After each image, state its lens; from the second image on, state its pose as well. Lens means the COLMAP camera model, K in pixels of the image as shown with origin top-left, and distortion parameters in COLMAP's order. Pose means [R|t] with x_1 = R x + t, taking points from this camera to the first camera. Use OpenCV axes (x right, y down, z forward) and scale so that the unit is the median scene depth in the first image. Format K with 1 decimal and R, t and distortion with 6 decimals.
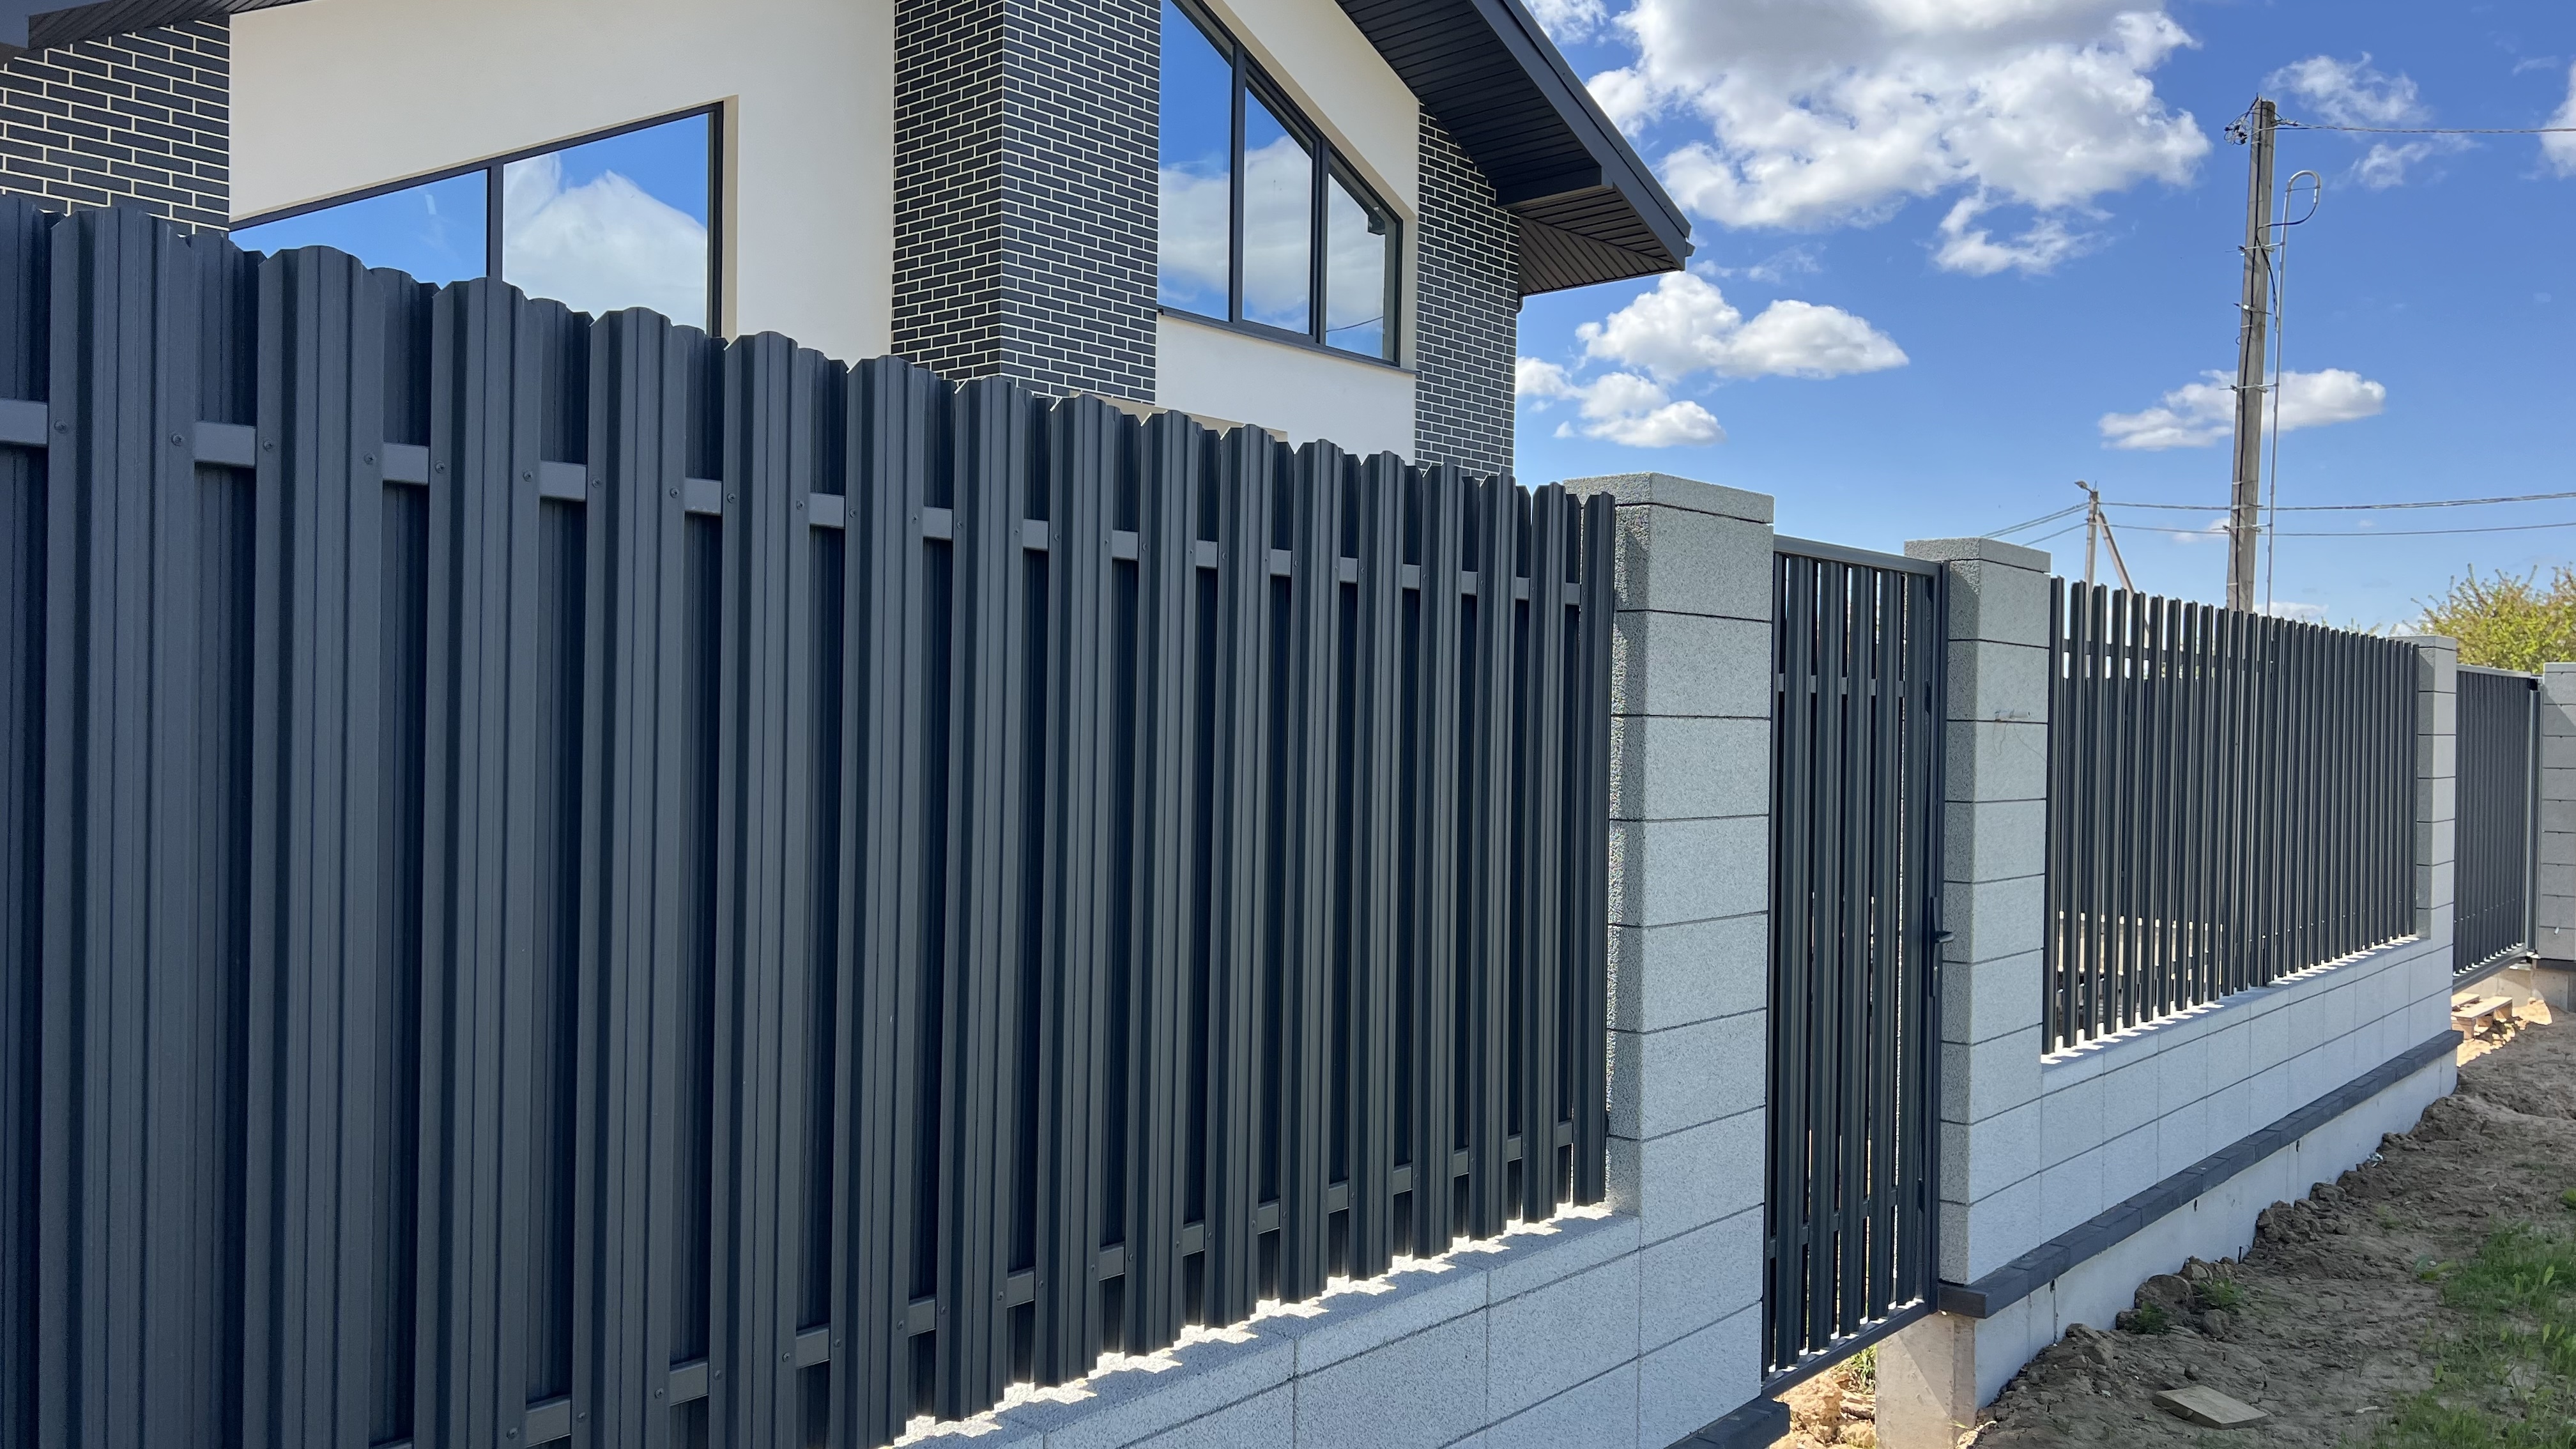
lens RADIAL K [[1917.0, 0, 1273.0], [0, 1917.0, 728.7], [0, 0, 1]] dist [0.064937, -0.066554]
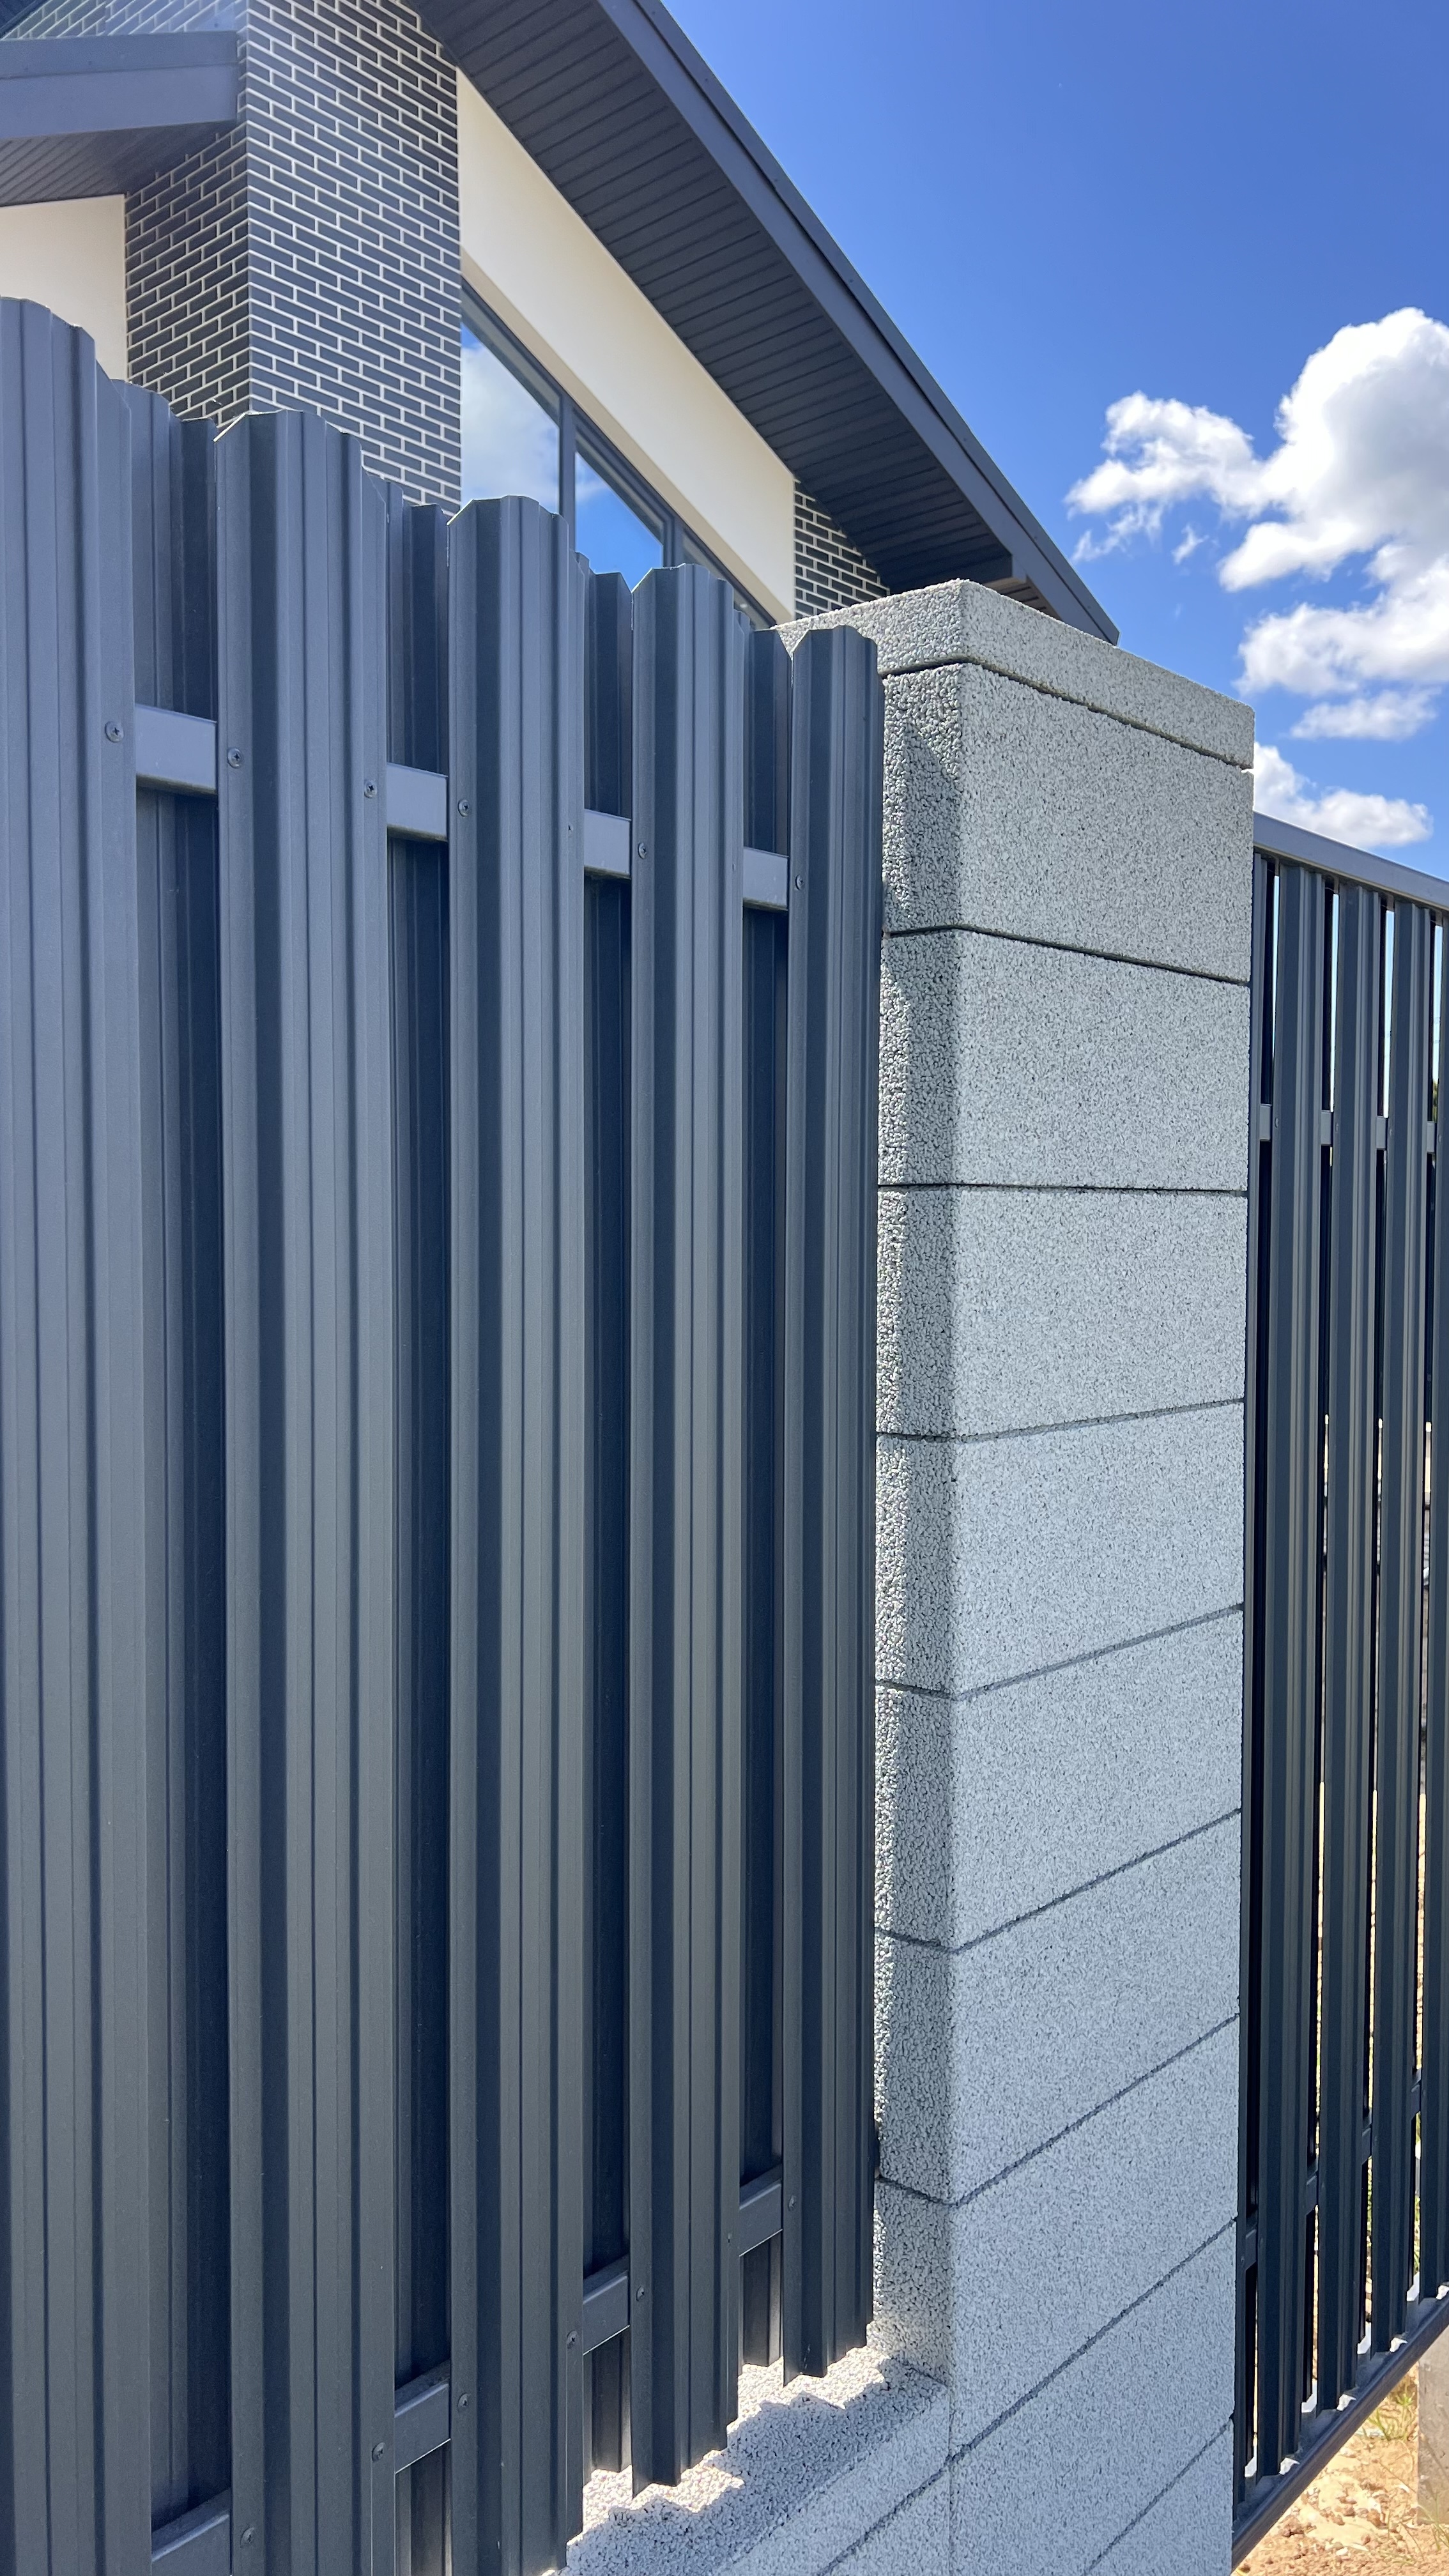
lens RADIAL K [[1934.6, 0, 719.0], [0, 1934.6, 1293.1], [0, 0, 1]] dist [0.057014, -0.069310]
pose [[0.999905, -0.013028, 0.004416, 0.077176], [0.012880, 0.999399, 0.032173, 0.001293], [-0.004832, -0.032113, 0.999473, 0.319682]]
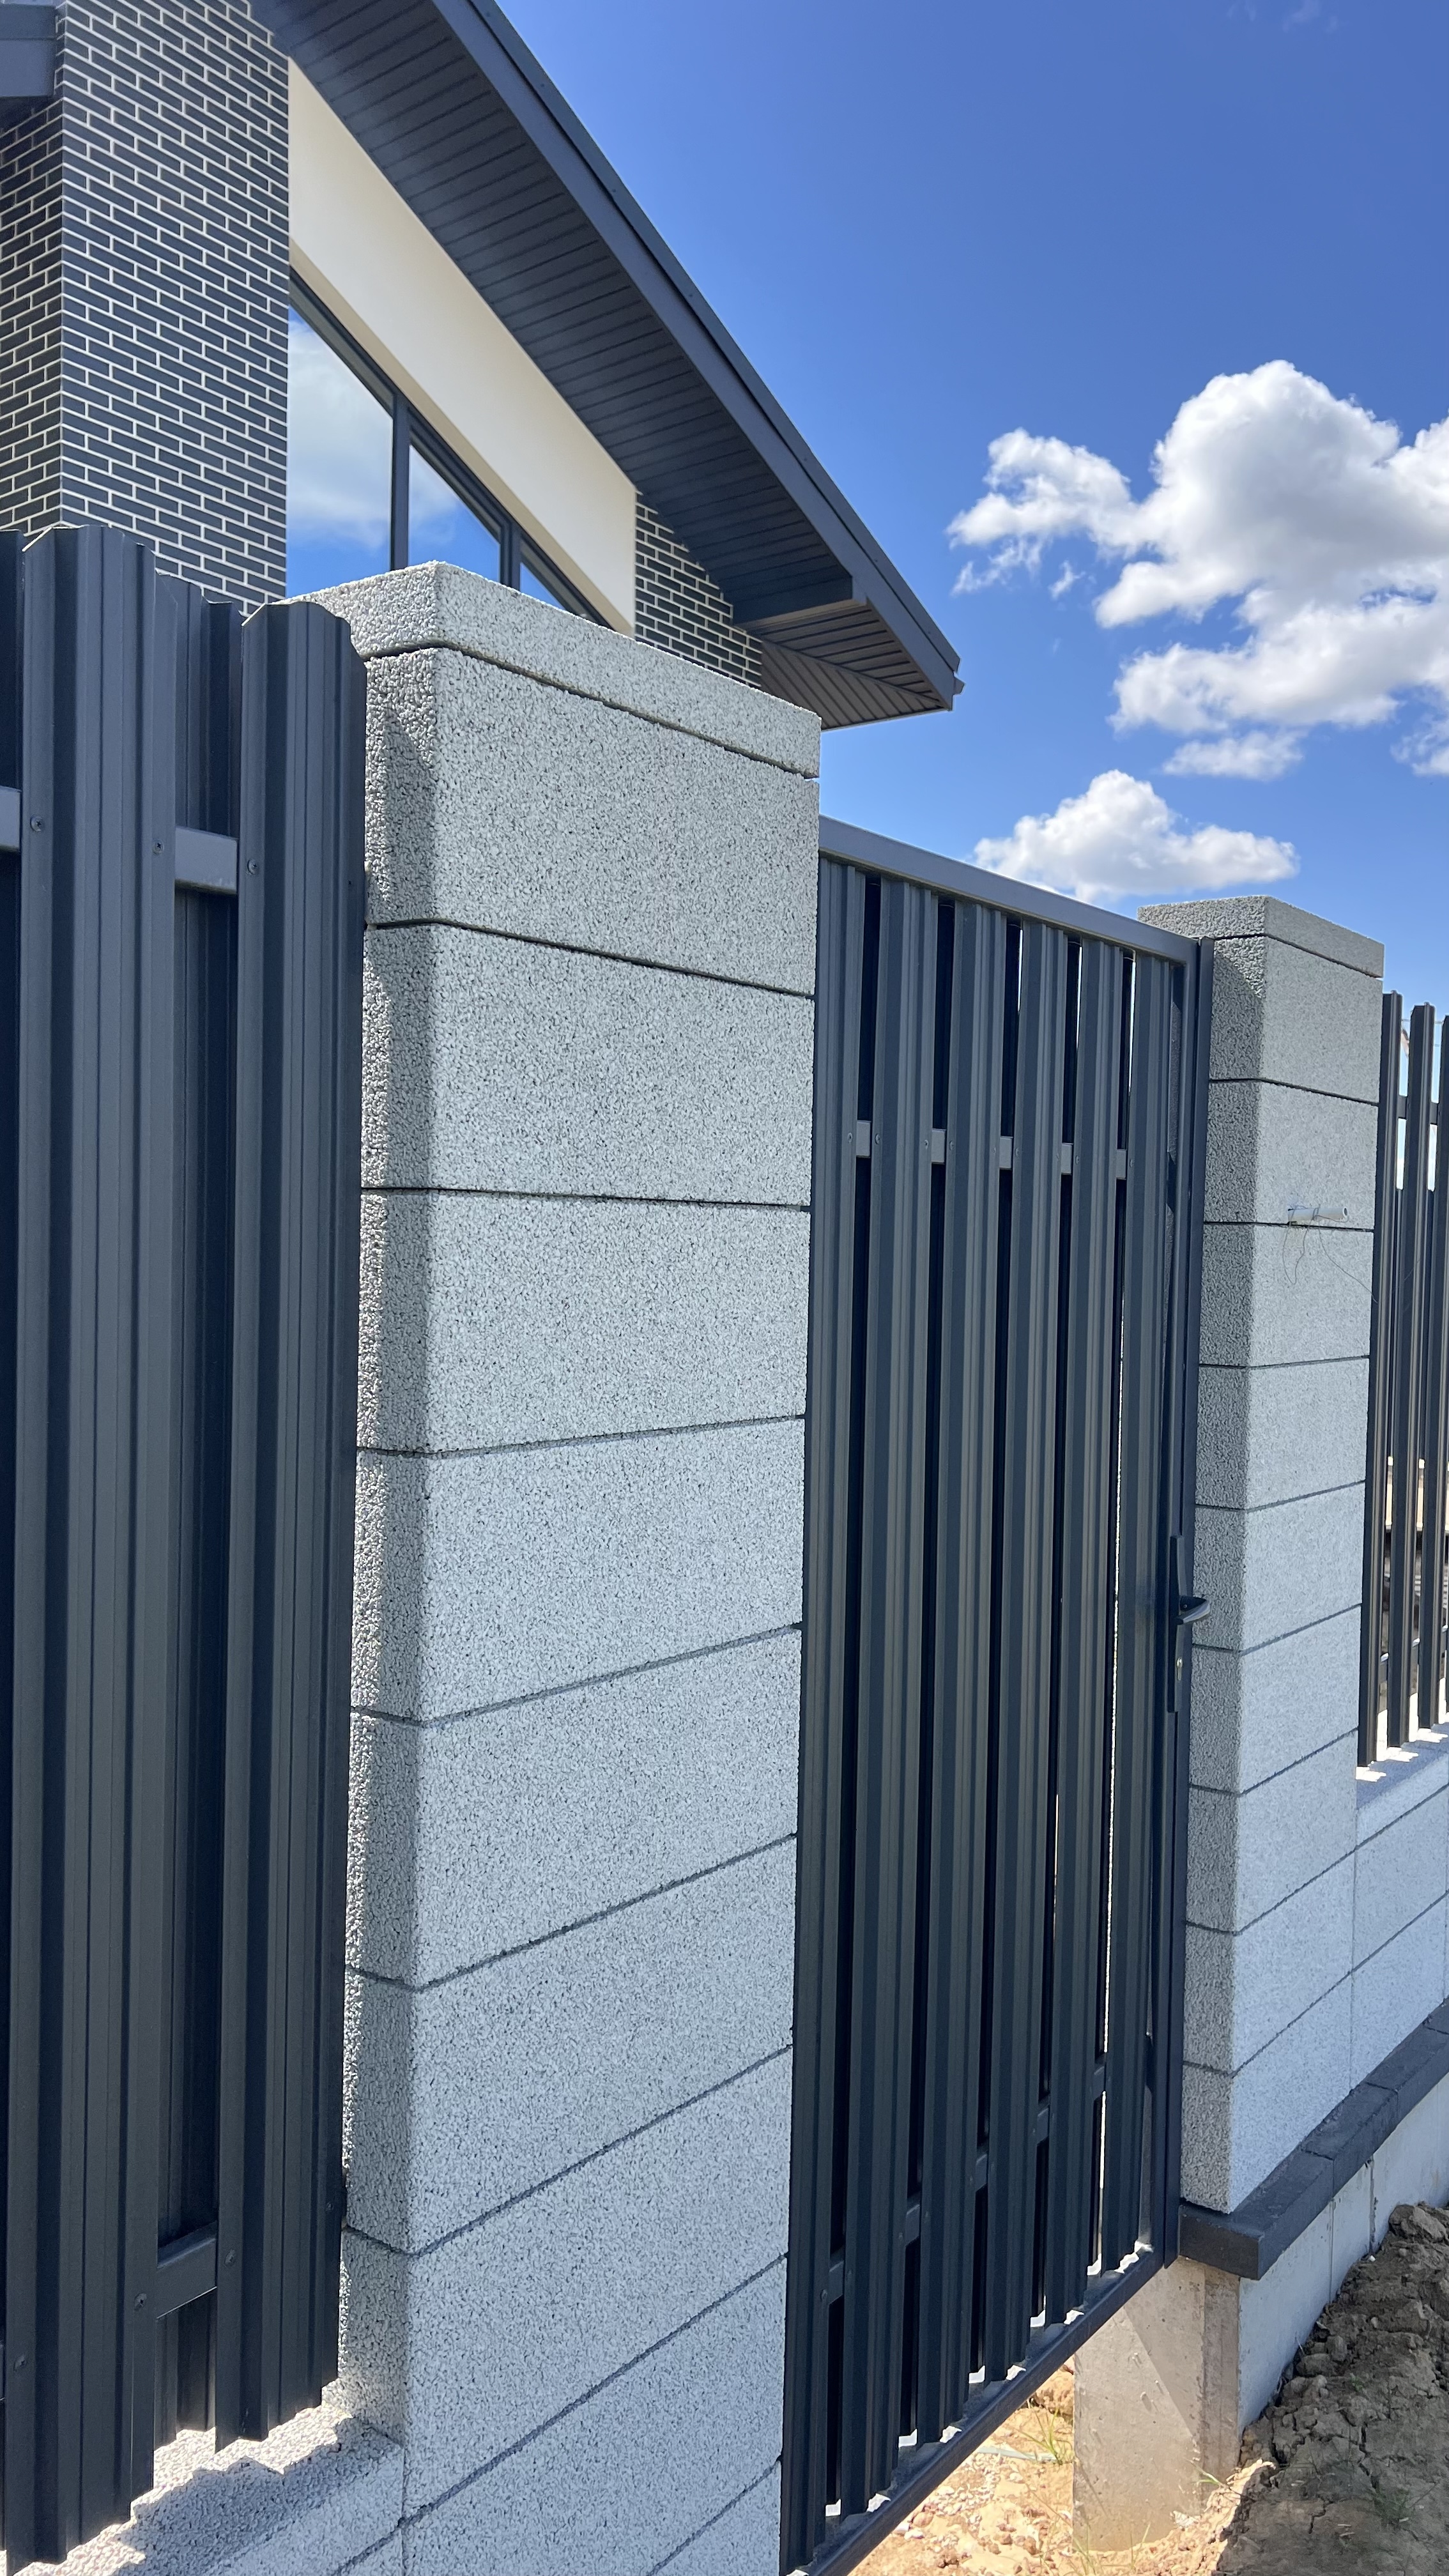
lens RADIAL K [[1937.5, 0, 749.0], [0, 1937.5, 1292.3], [0, 0, 1]] dist [0.050290, -0.060037]
pose [[0.996558, 0.003949, 0.082805, 0.123727], [-0.005988, 0.999685, 0.024382, 0.002321], [-0.082683, -0.024794, 0.996267, 0.326090]]
